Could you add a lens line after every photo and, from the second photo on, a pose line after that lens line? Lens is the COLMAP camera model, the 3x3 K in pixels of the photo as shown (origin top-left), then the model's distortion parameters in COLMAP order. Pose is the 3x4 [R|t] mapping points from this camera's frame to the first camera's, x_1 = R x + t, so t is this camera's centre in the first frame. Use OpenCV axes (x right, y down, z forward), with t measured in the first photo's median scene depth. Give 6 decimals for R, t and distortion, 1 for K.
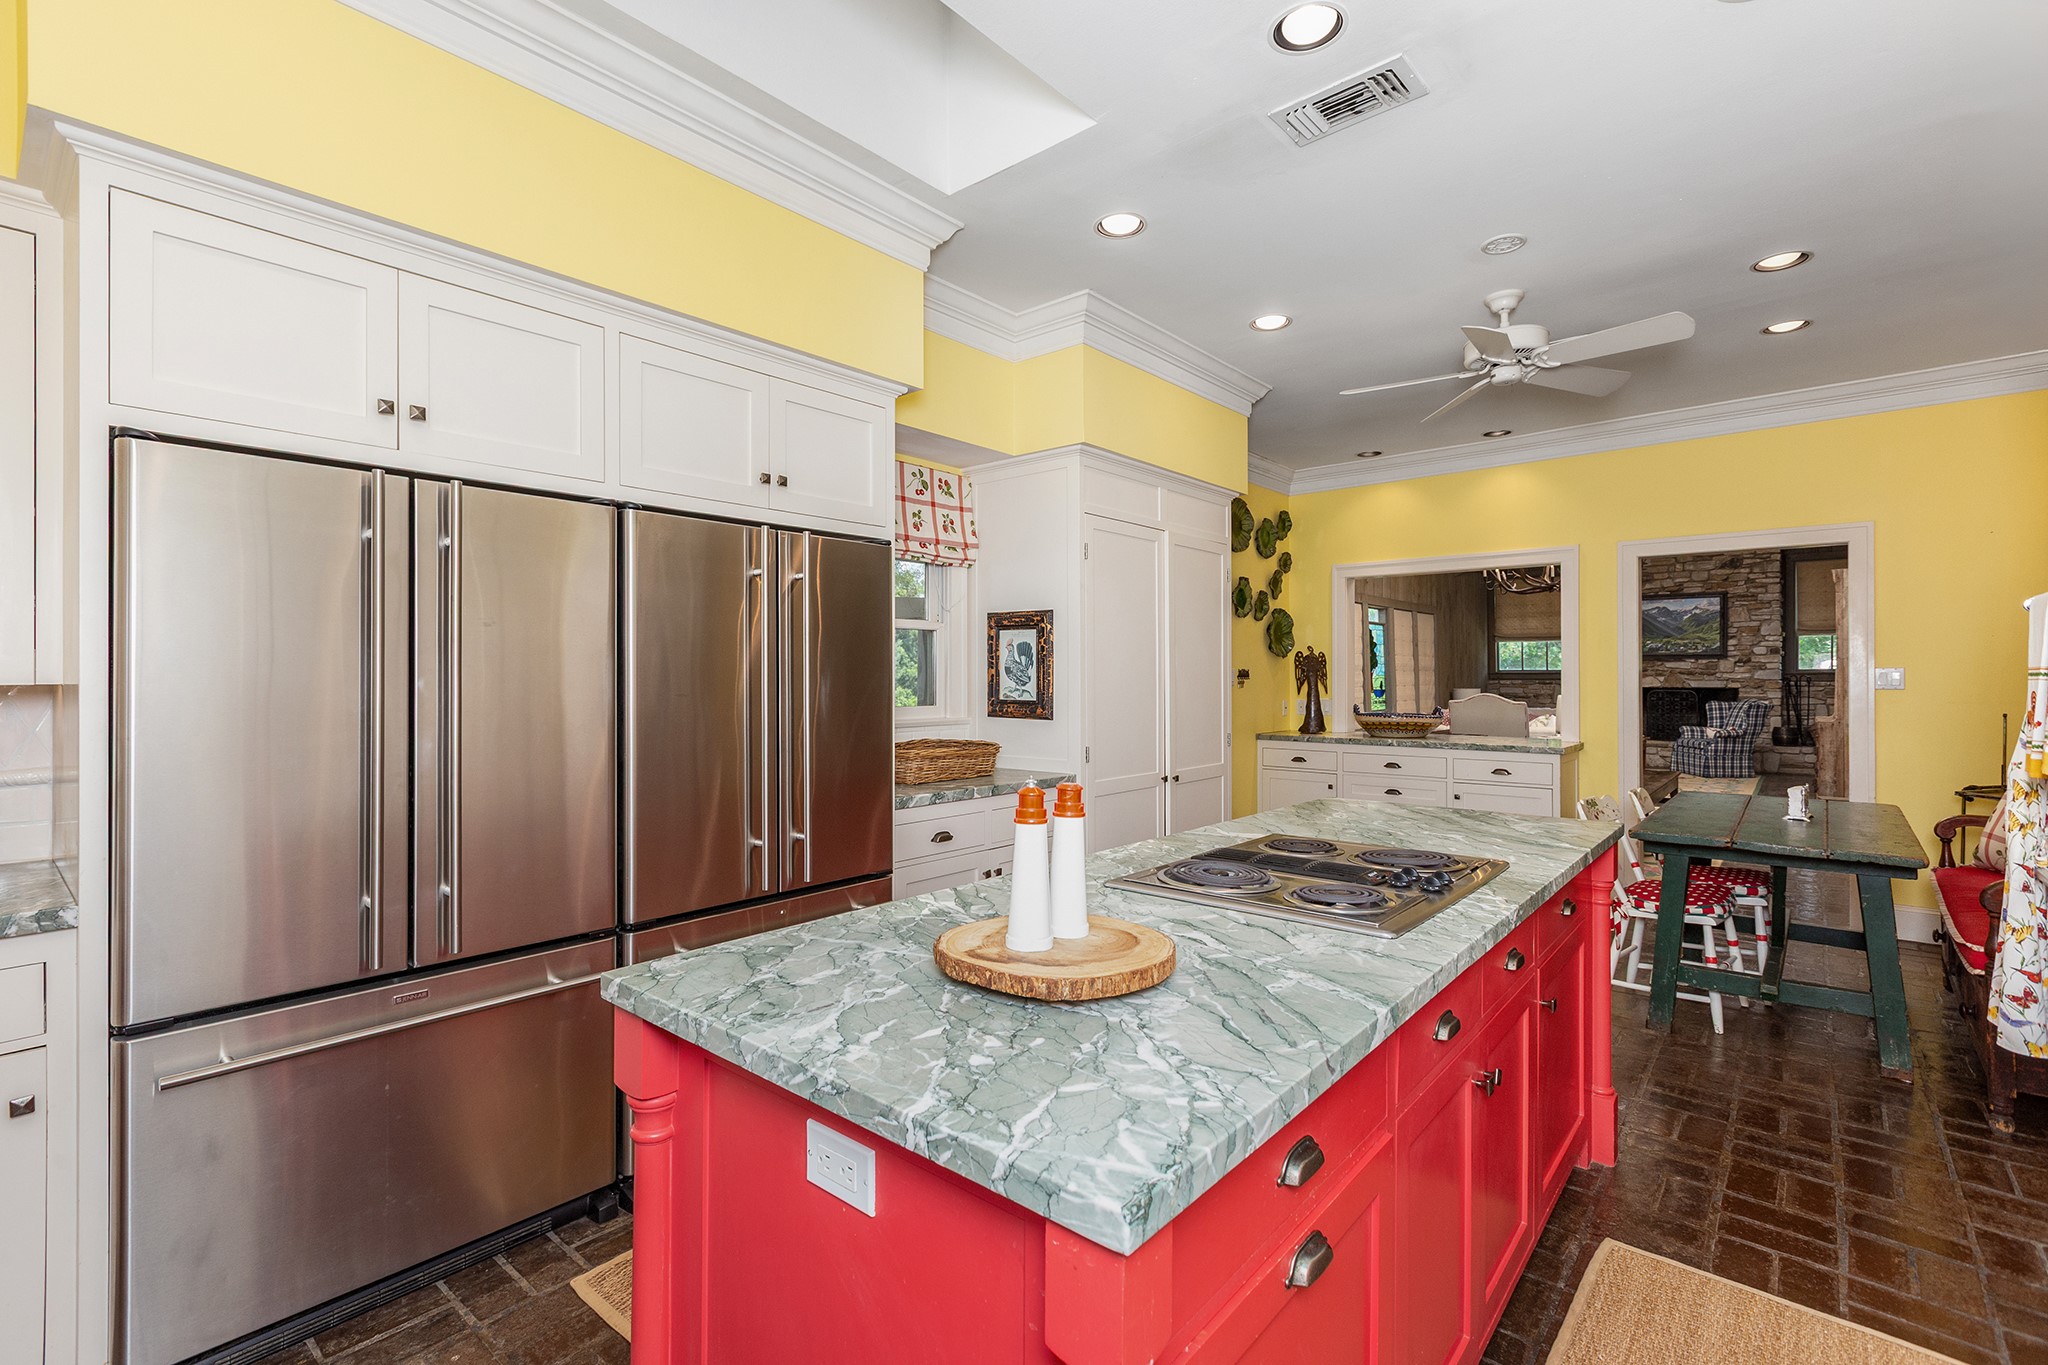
lens RADIAL K [[909.9, 0, 1024.9], [0, 909.9, 680.7], [0, 0, 1]] dist [-0.009538, -0.000216]
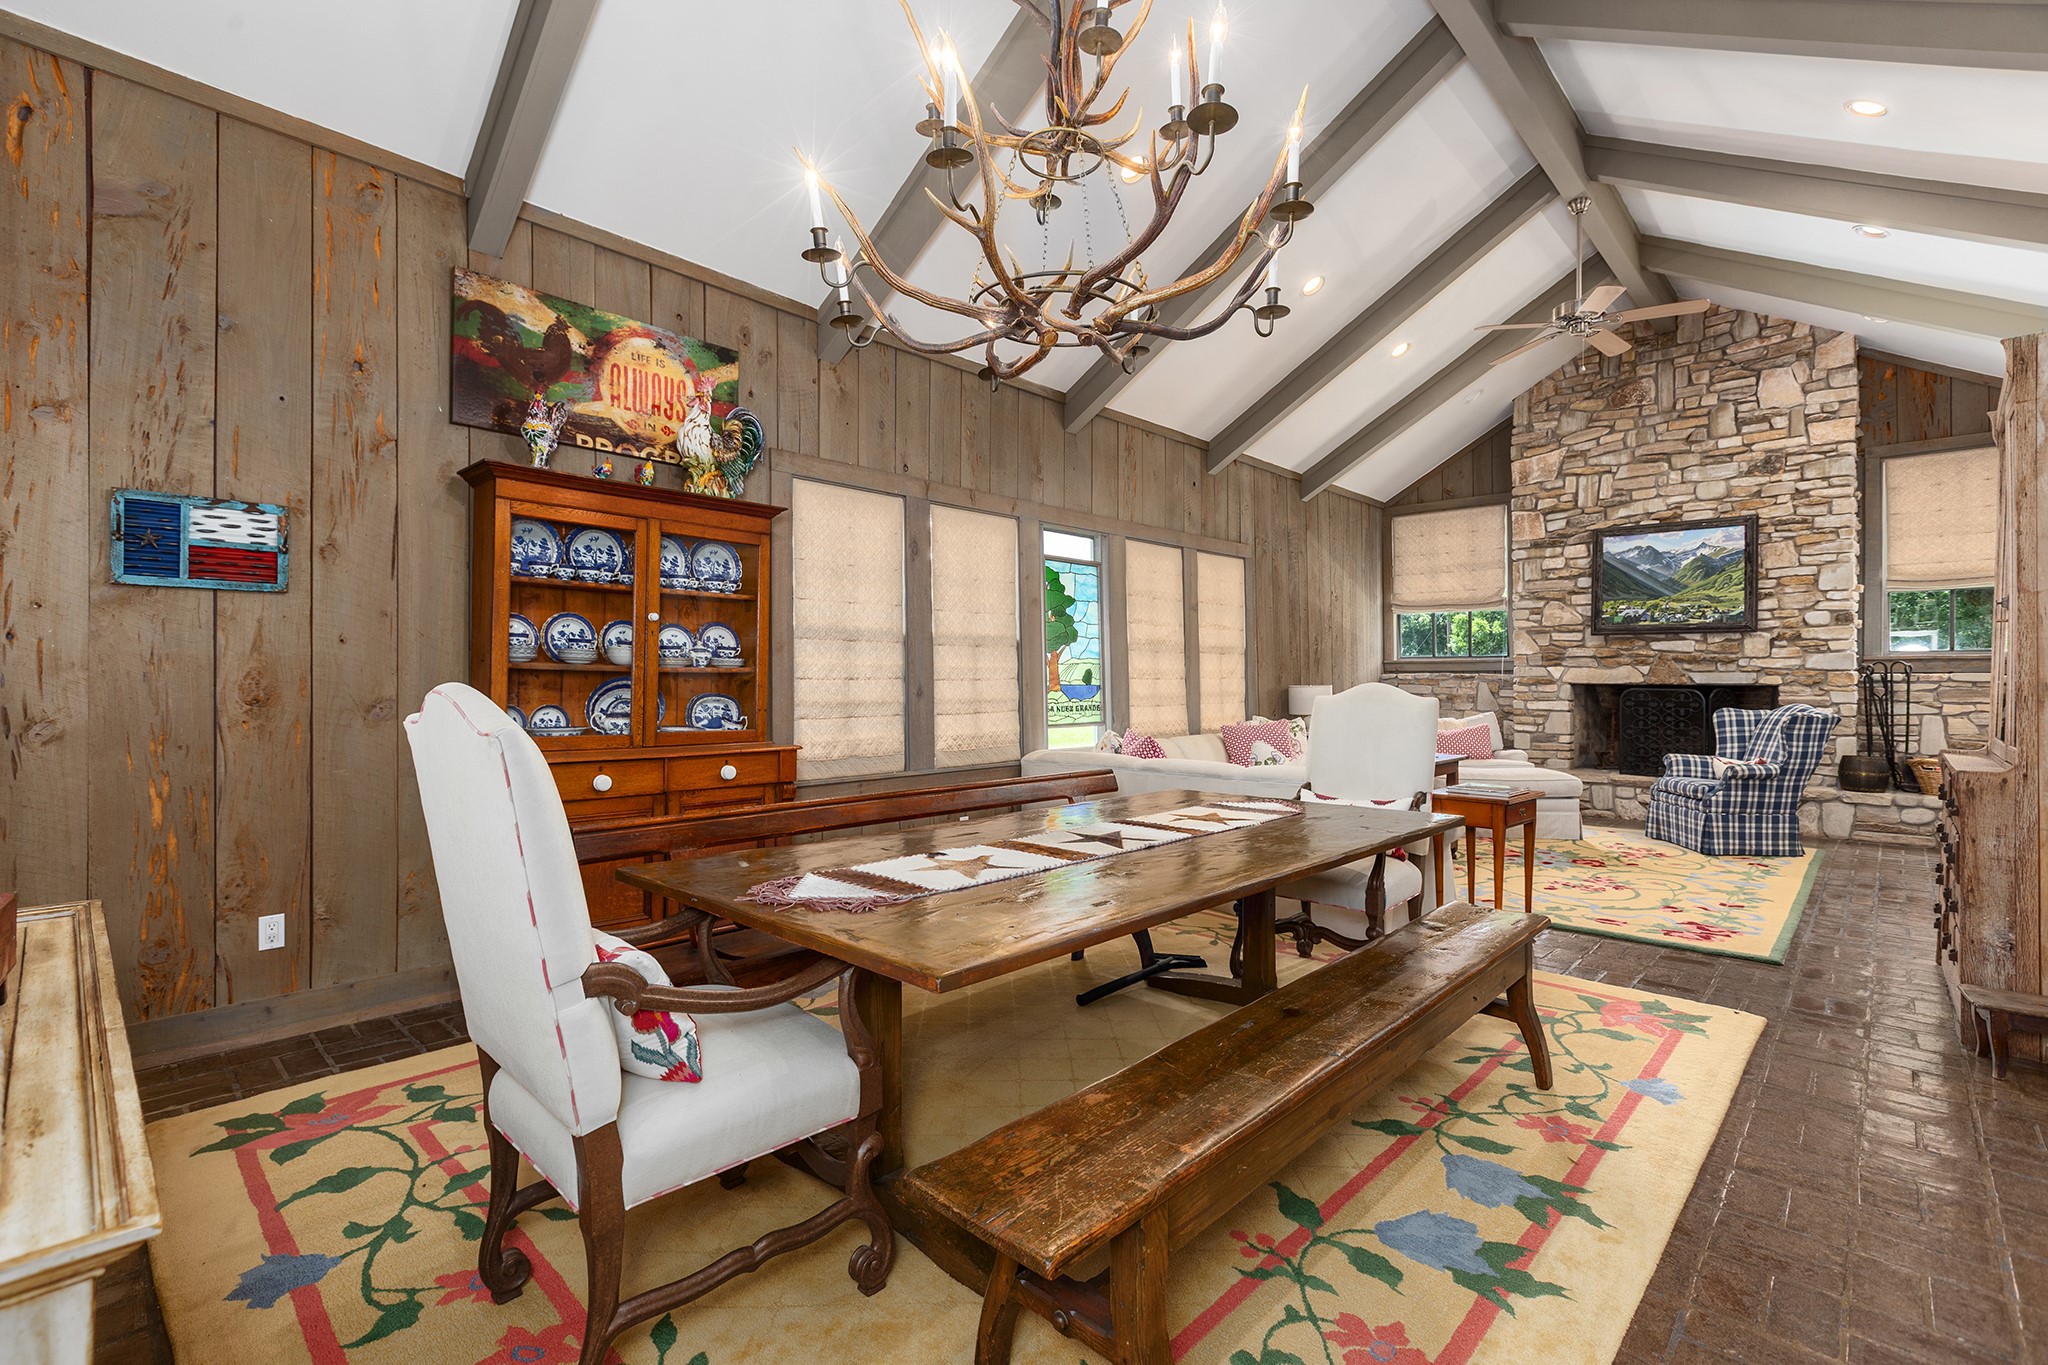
lens RADIAL K [[909.9, 0, 1025.6], [0, 909.9, 681.5], [0, 0, 1]] dist [-0.009538, -0.000216]
pose [[0.998809, 0.002790, -0.048708, 0.351037], [-0.002728, 0.999995, 0.001334, 0.006510], [0.048712, -0.001199, 0.998812, 0.418145]]
